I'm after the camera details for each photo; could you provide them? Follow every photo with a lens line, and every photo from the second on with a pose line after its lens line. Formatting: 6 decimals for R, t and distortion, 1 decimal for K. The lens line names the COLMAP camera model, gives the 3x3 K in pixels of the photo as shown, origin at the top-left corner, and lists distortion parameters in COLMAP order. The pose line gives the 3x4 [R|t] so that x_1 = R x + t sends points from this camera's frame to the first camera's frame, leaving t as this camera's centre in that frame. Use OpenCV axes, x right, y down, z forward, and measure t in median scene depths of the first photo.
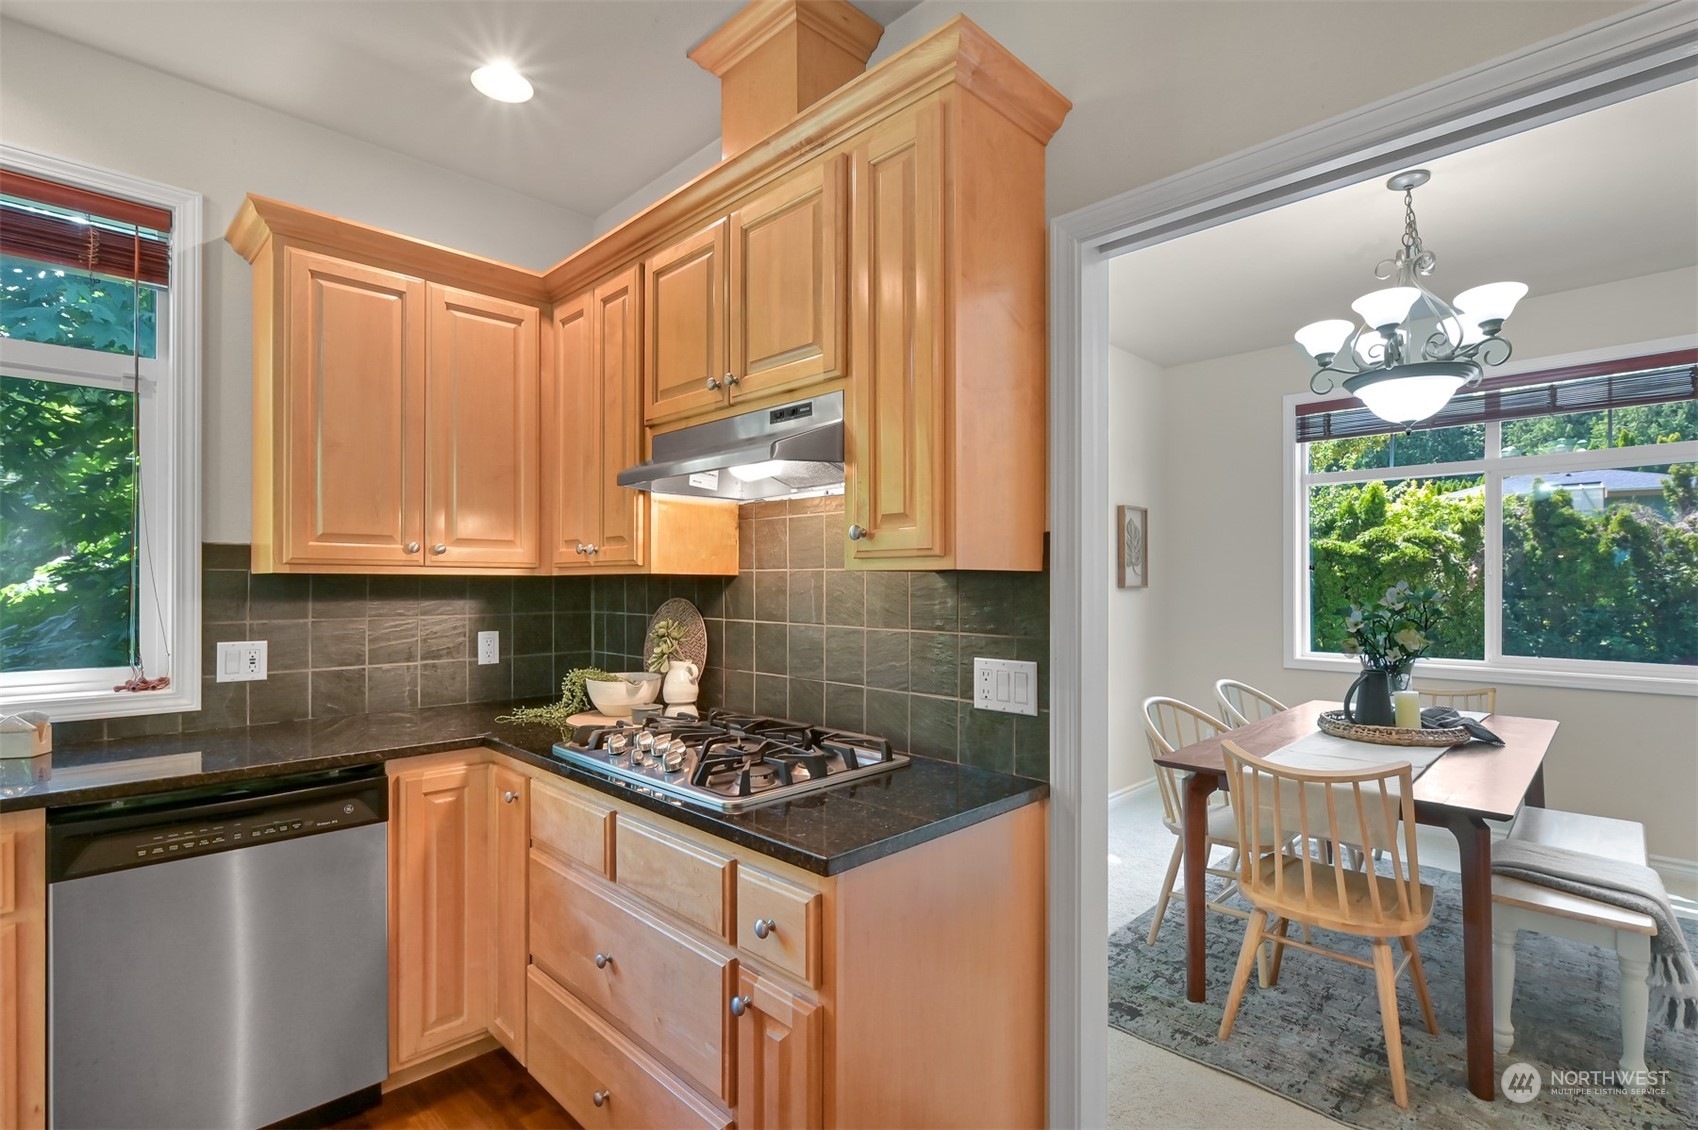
lens RADIAL K [[805.5, 0, 836.9], [0, 805.5, 588.9], [0, 0, 1]] dist [0.001017, 0.000104]
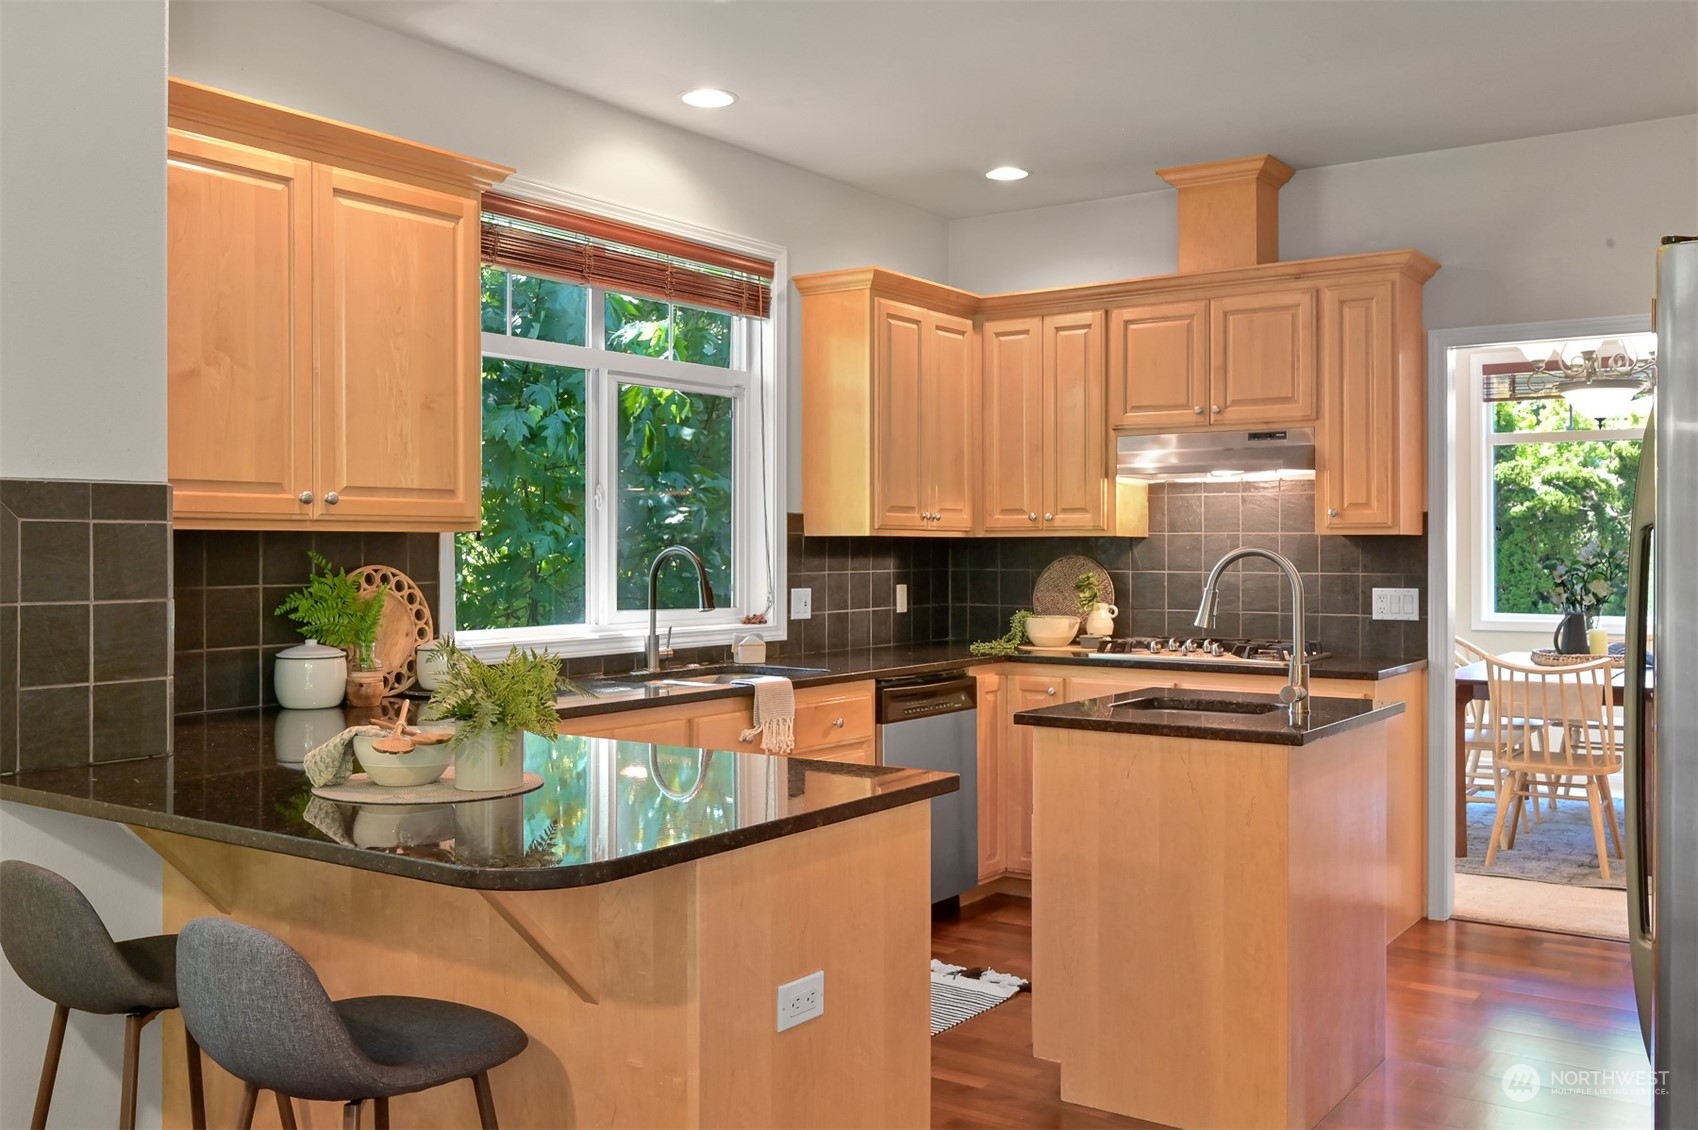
lens RADIAL K [[1438.9, 0, 850.7], [0, 1438.9, 557.9], [0, 0, 1]] dist [-0.013732, 0.007044]
pose [[0.985801, -0.002999, 0.167891, -1.047556], [0.003088, 0.999995, -0.000271, 0.017143], [-0.167890, 0.000786, 0.985805, -1.294155]]
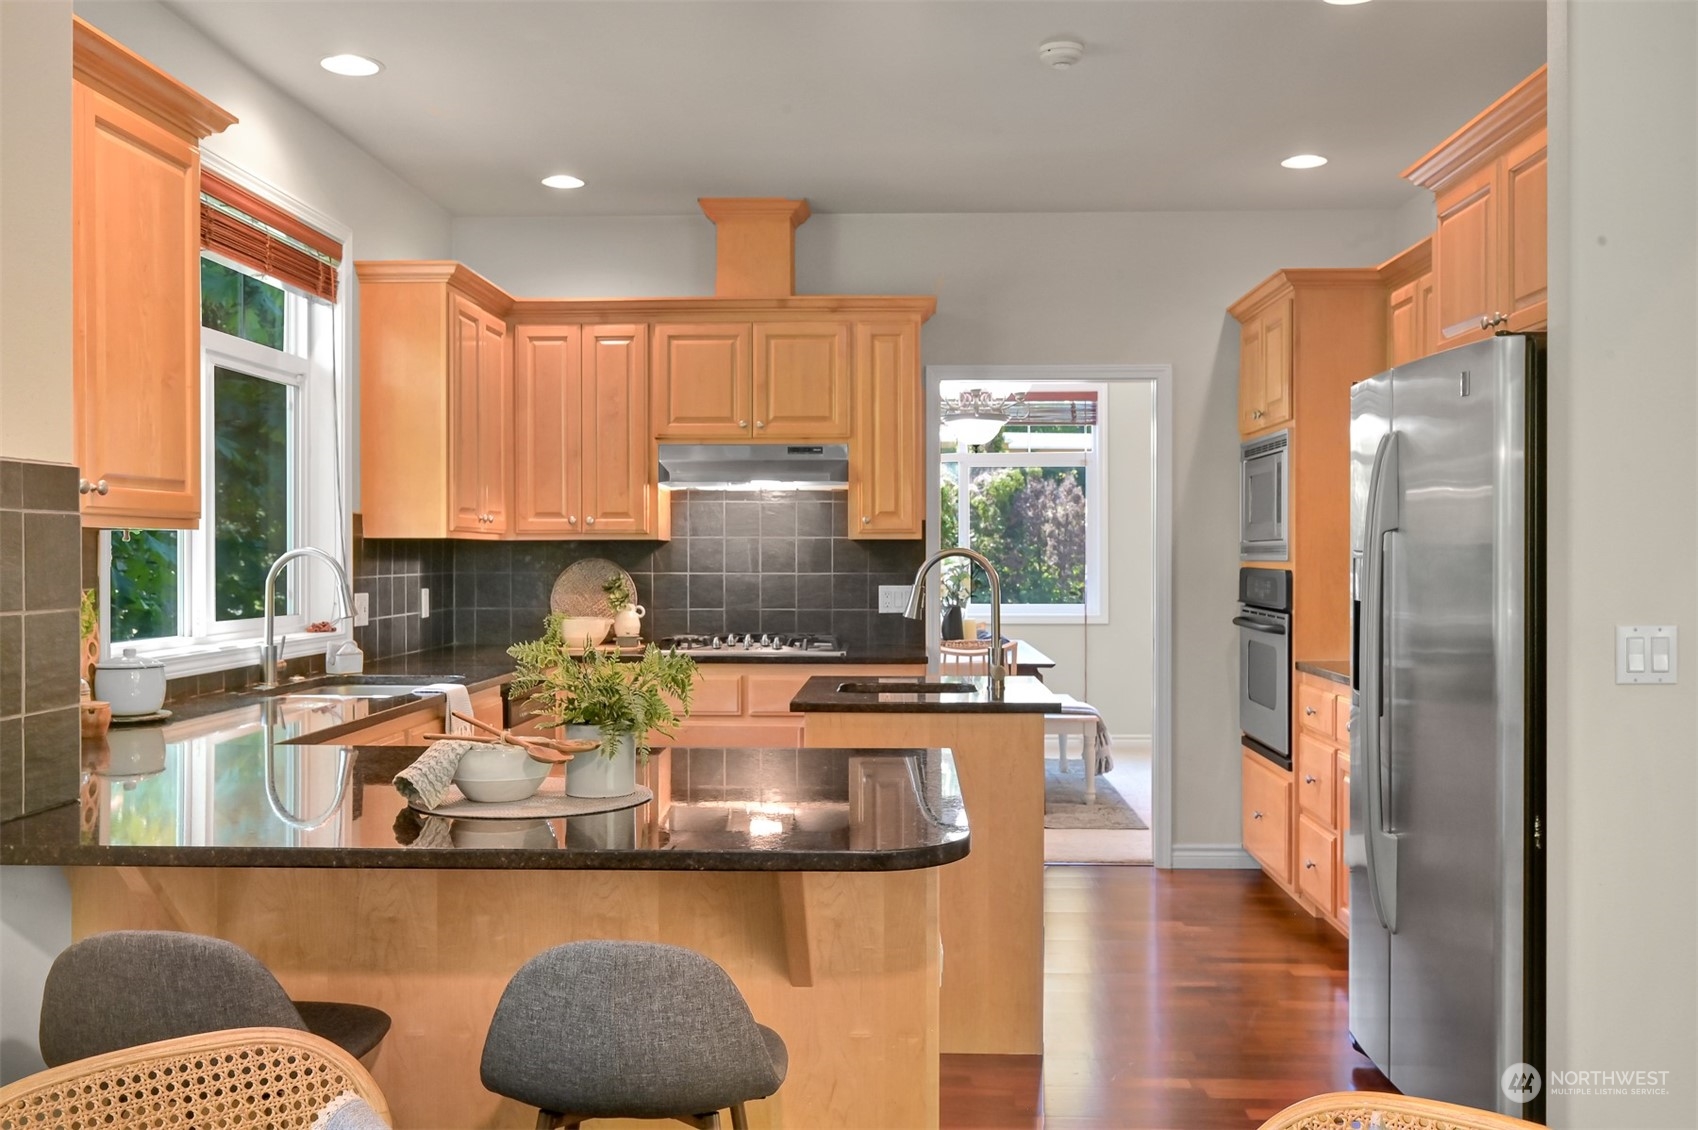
lens RADIAL K [[1438.9, 0, 816.0], [0, 1438.9, 554.3], [0, 0, 1]] dist [-0.013732, 0.007044]
pose [[0.751810, -0.001646, 0.659378, -1.655335], [0.006120, 0.999971, -0.004482, 0.020532], [-0.659351, 0.007406, 0.751798, -1.086547]]
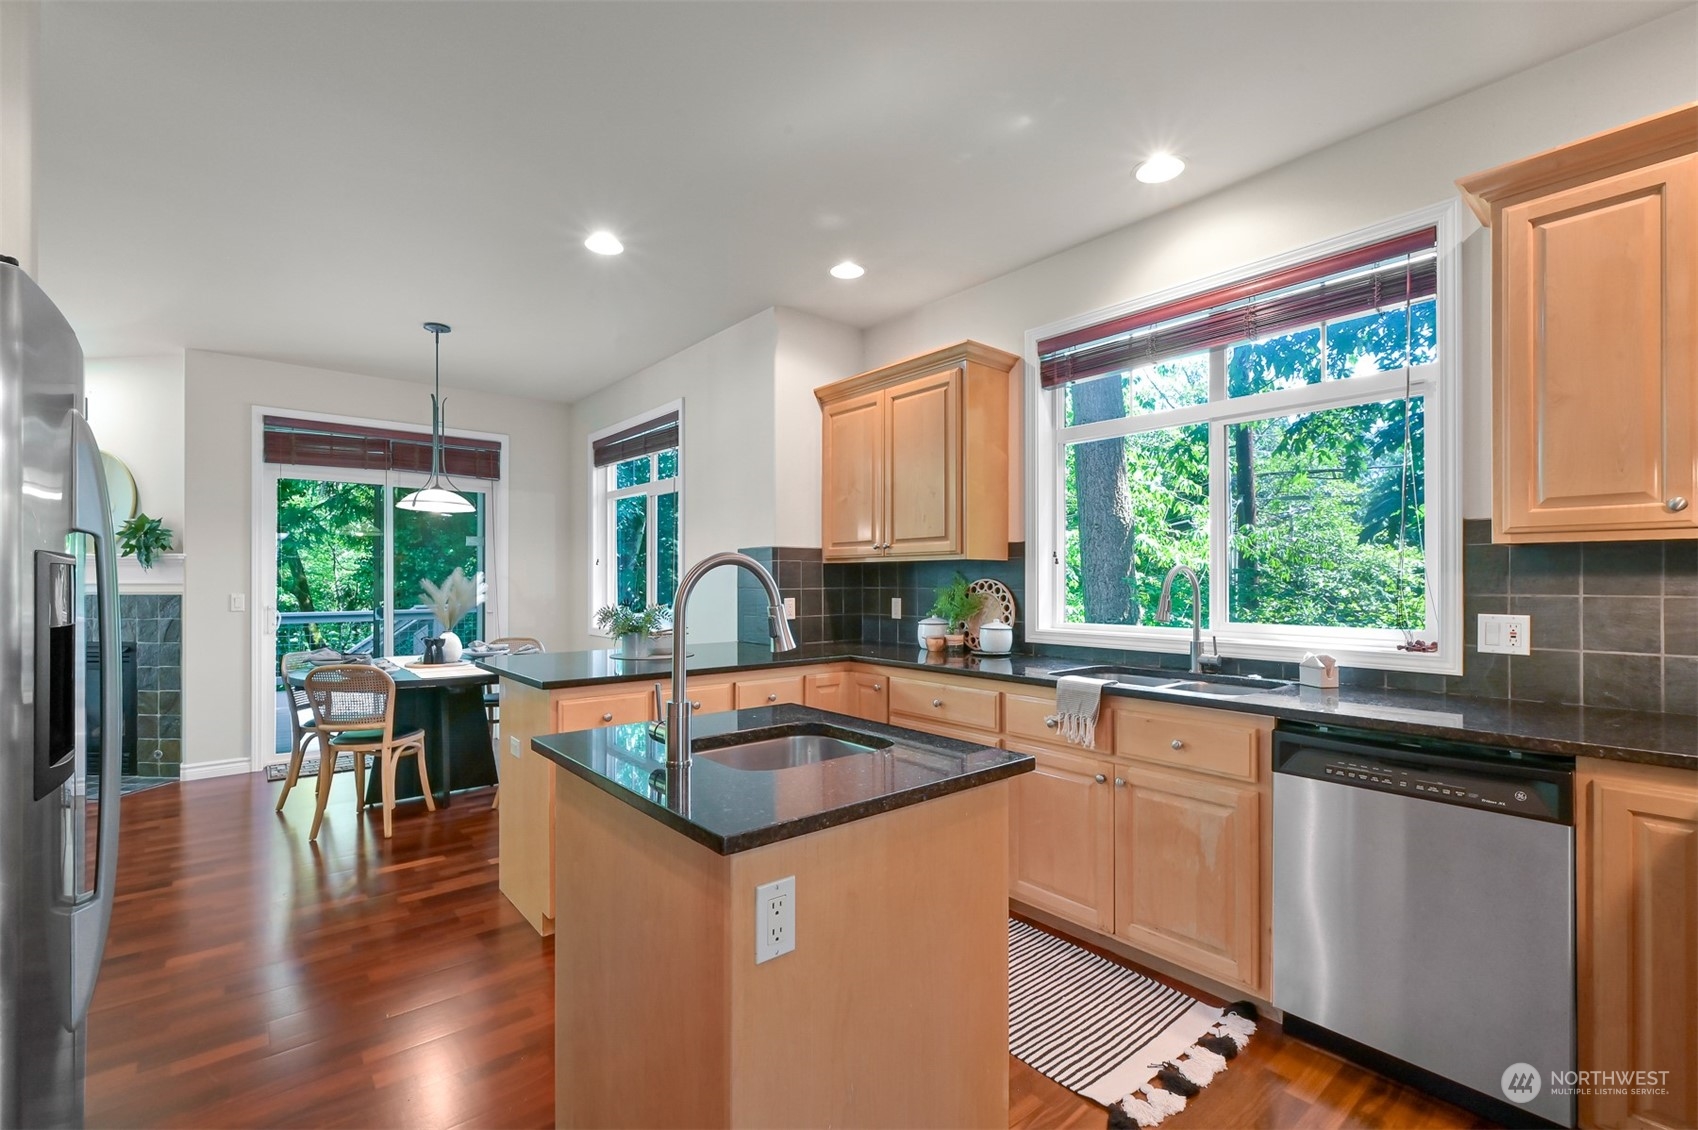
lens RADIAL K [[746.2, 0, 852.5], [0, 746.2, 577.8], [0, 0, 1]] dist [-0.000818, 0.000205]
pose [[-0.085503, -0.002341, -0.996335, 0.262269], [-0.005462, 0.999983, -0.001881, 0.025523], [0.996323, 0.005281, -0.085515, 0.267786]]
